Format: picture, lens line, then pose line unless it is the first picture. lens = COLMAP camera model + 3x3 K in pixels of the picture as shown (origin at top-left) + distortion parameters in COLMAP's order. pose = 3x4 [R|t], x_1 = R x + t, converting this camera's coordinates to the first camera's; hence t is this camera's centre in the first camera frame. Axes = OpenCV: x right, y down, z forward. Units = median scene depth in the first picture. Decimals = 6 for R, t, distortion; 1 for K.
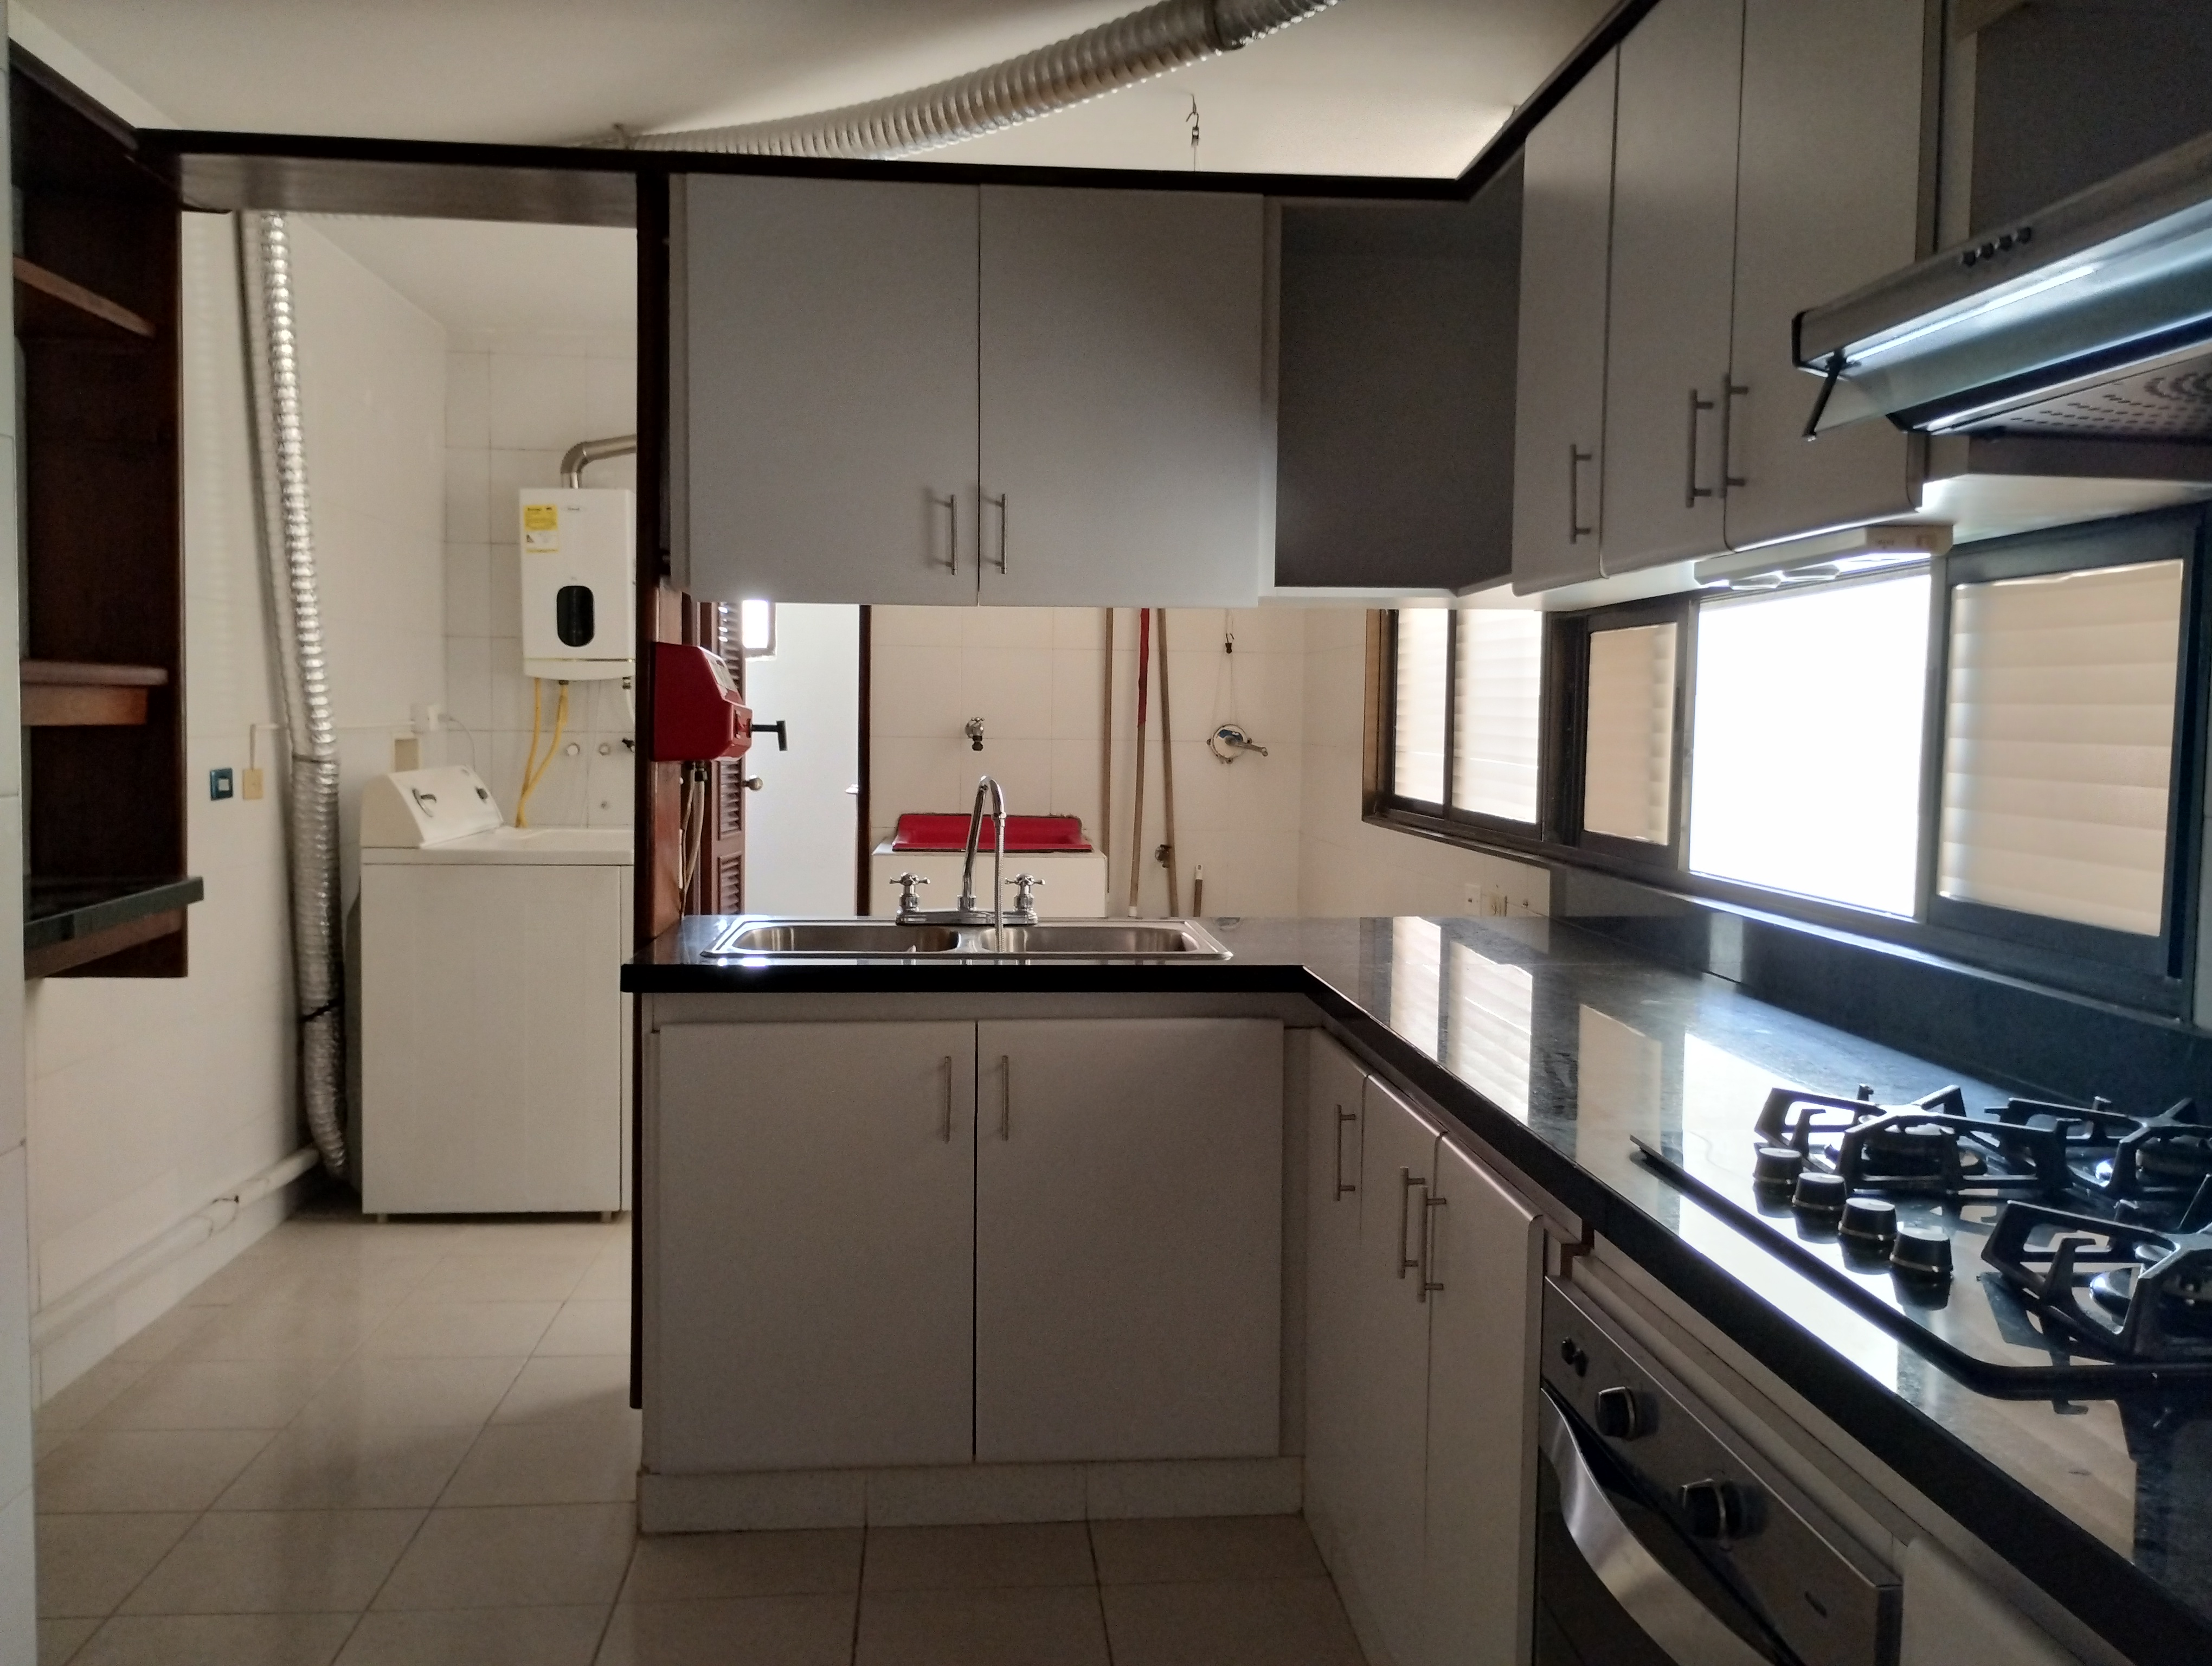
lens RADIAL K [[1842.2, 0, 1103.4], [0, 1842.2, 830.1], [0, 0, 1]] dist [0.039888, -0.045538]
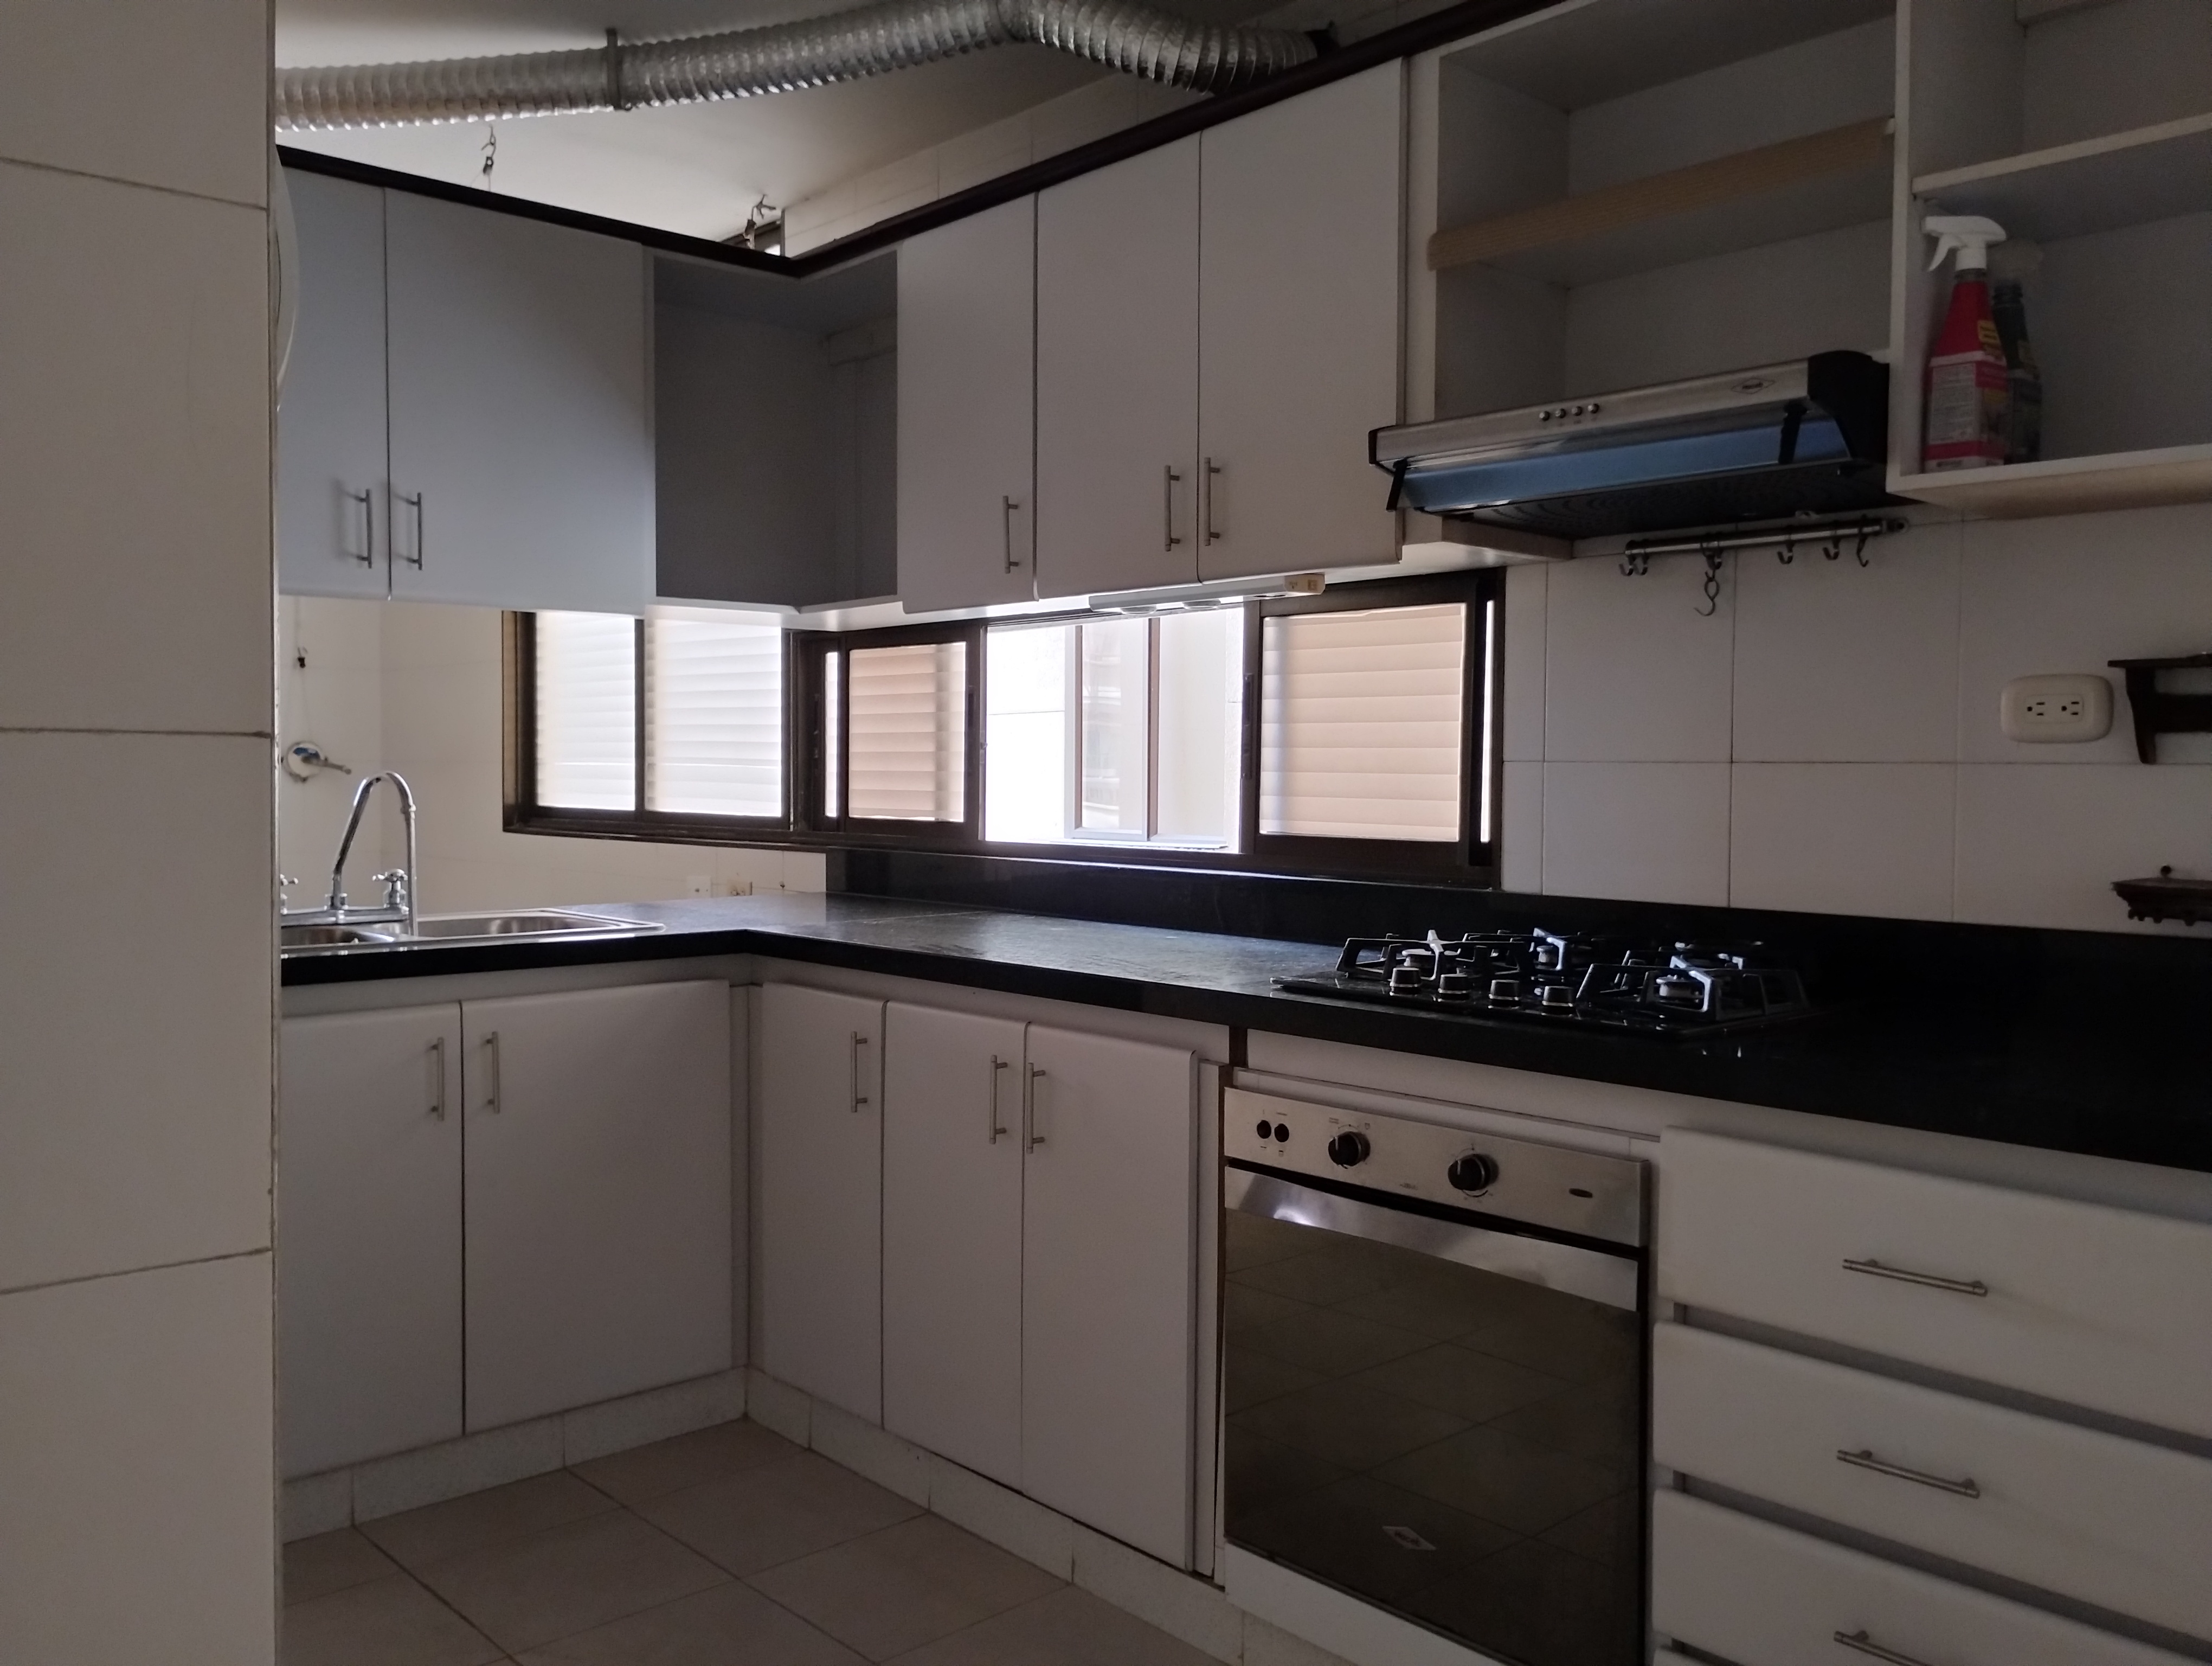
lens RADIAL K [[1842.2, 0, 1098.4], [0, 1842.2, 835.3], [0, 0, 1]] dist [0.039888, -0.045538]
pose [[0.795513, -0.030346, 0.605176, -0.379781], [0.042412, 0.999084, -0.005654, 0.028969], [-0.604451, 0.030164, 0.796071, -0.038931]]
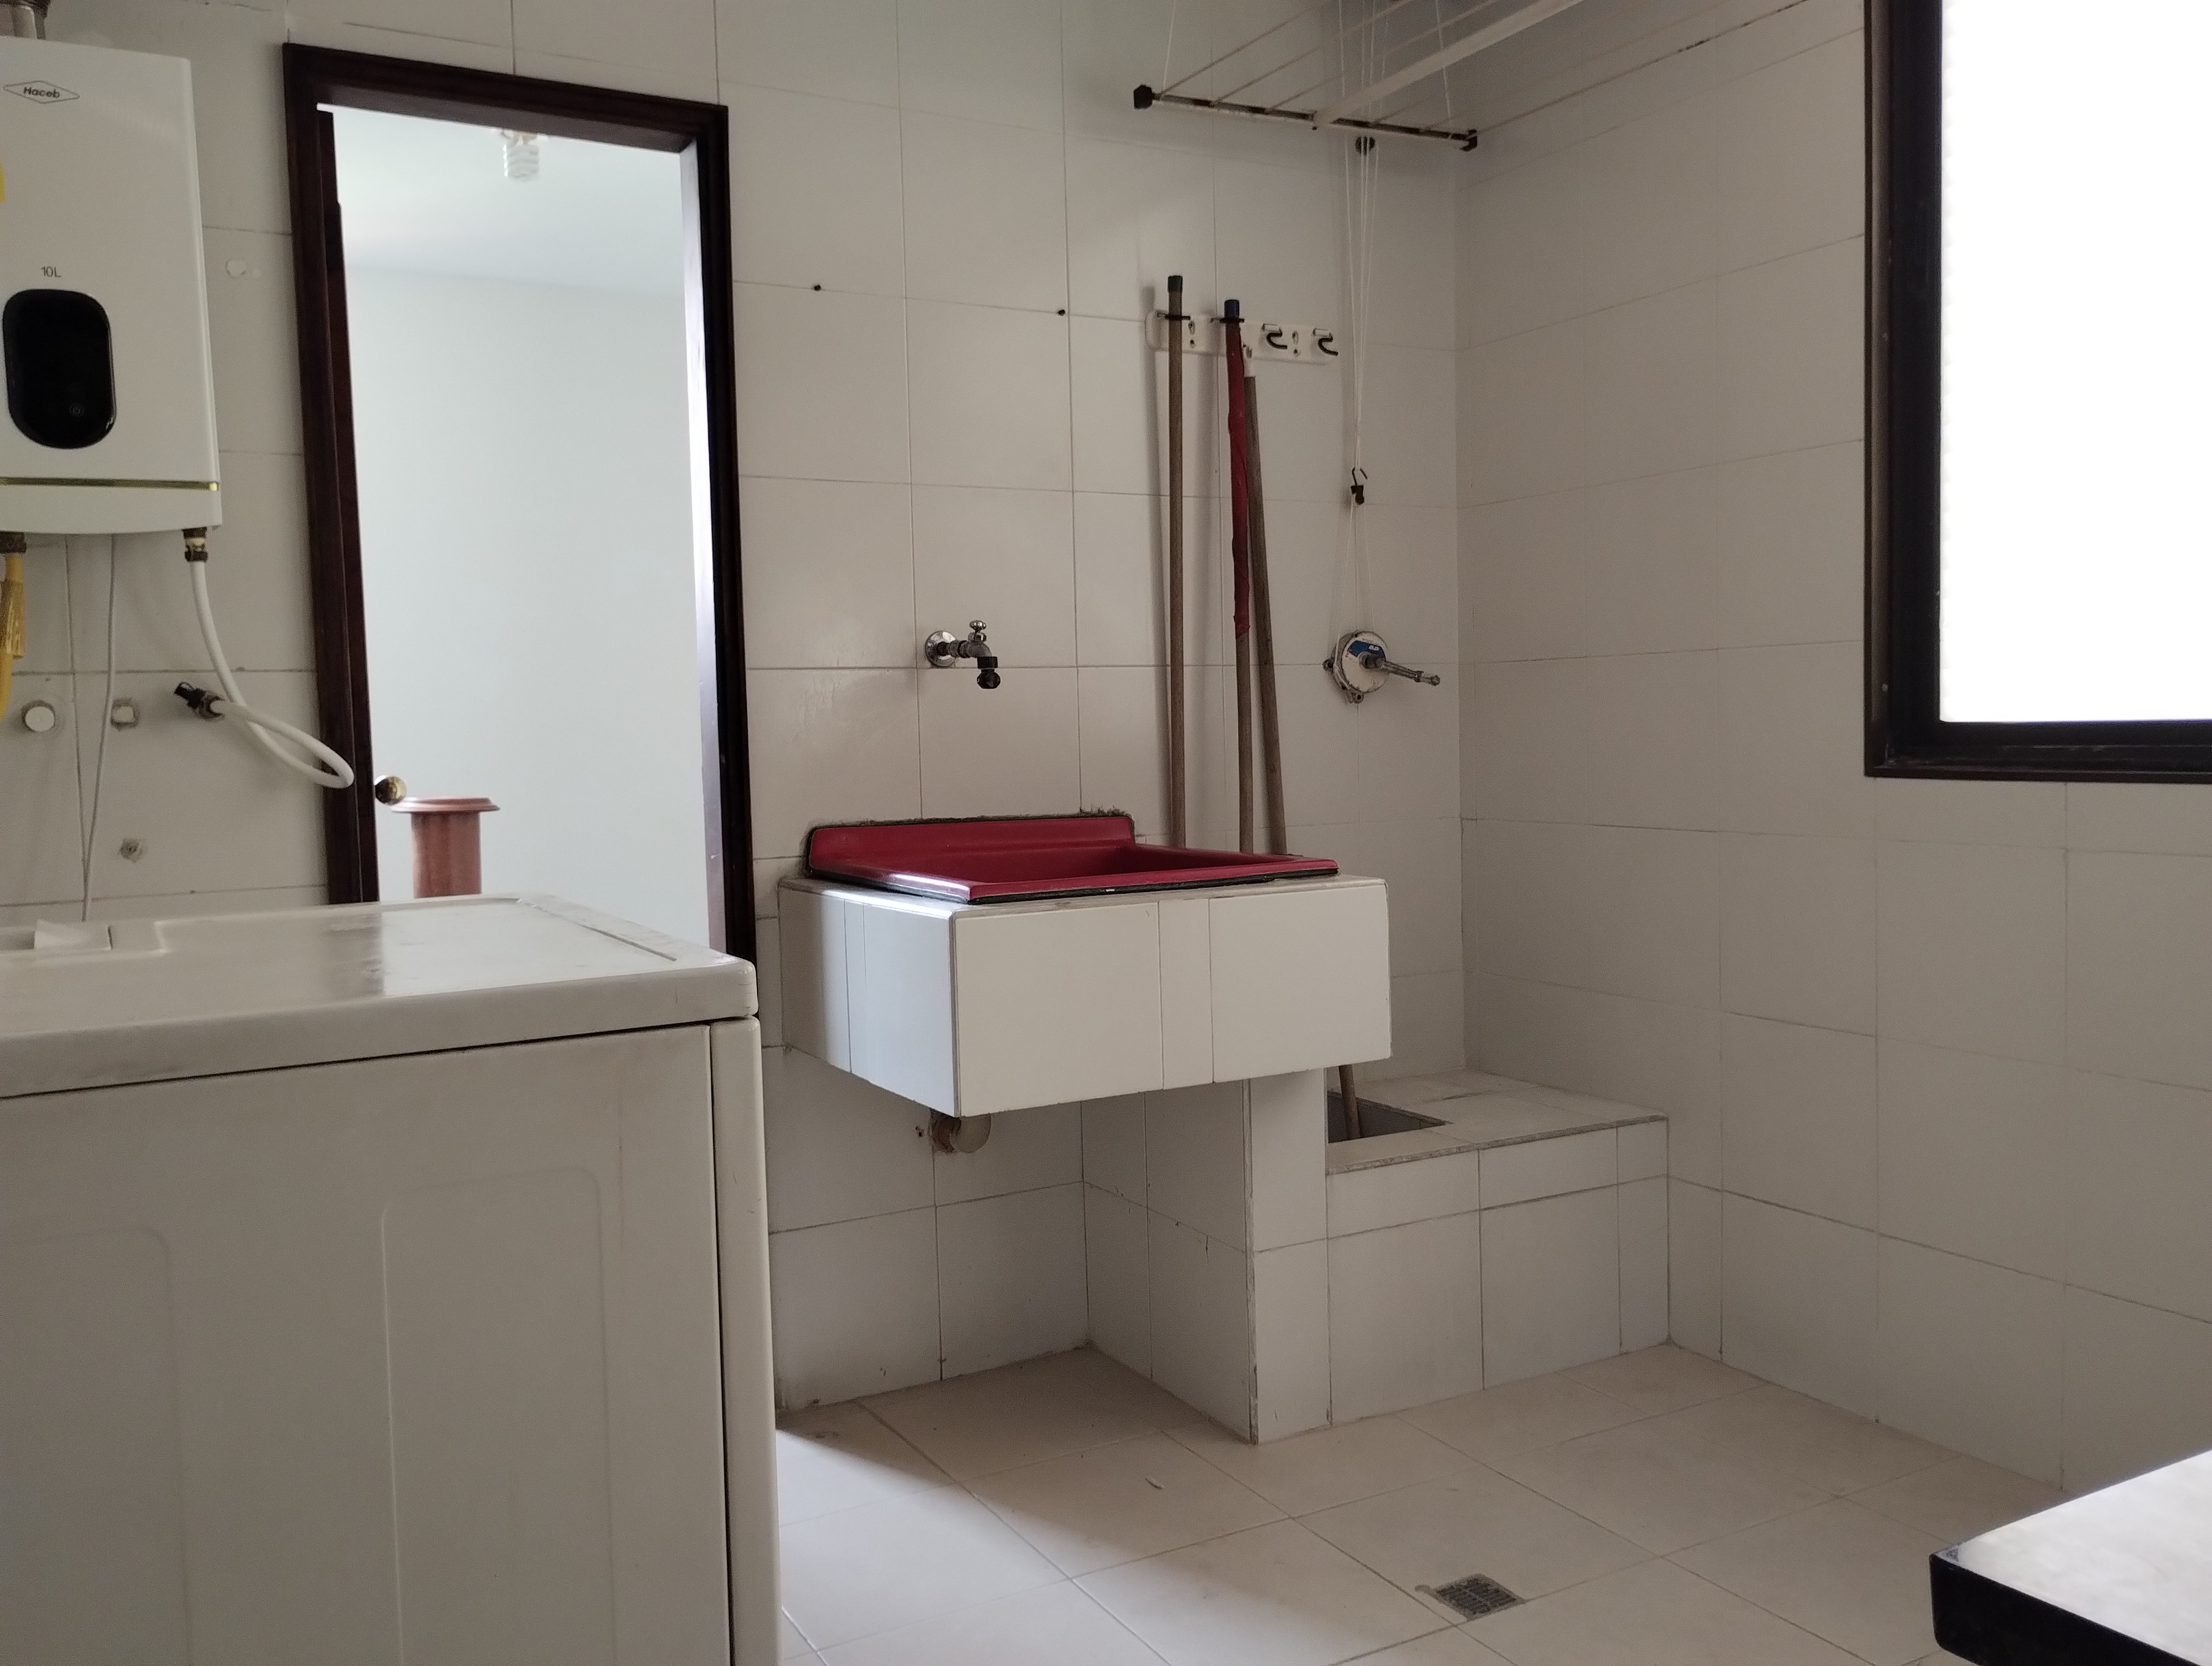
lens RADIAL K [[1842.2, 0, 1105.2], [0, 1842.2, 830.5], [0, 0, 1]] dist [0.039888, -0.045538]
pose [[0.916083, -0.062282, 0.396123, -0.459399], [0.065310, 0.997848, 0.005853, -0.011547], [-0.395635, 0.020509, 0.918179, 1.044583]]
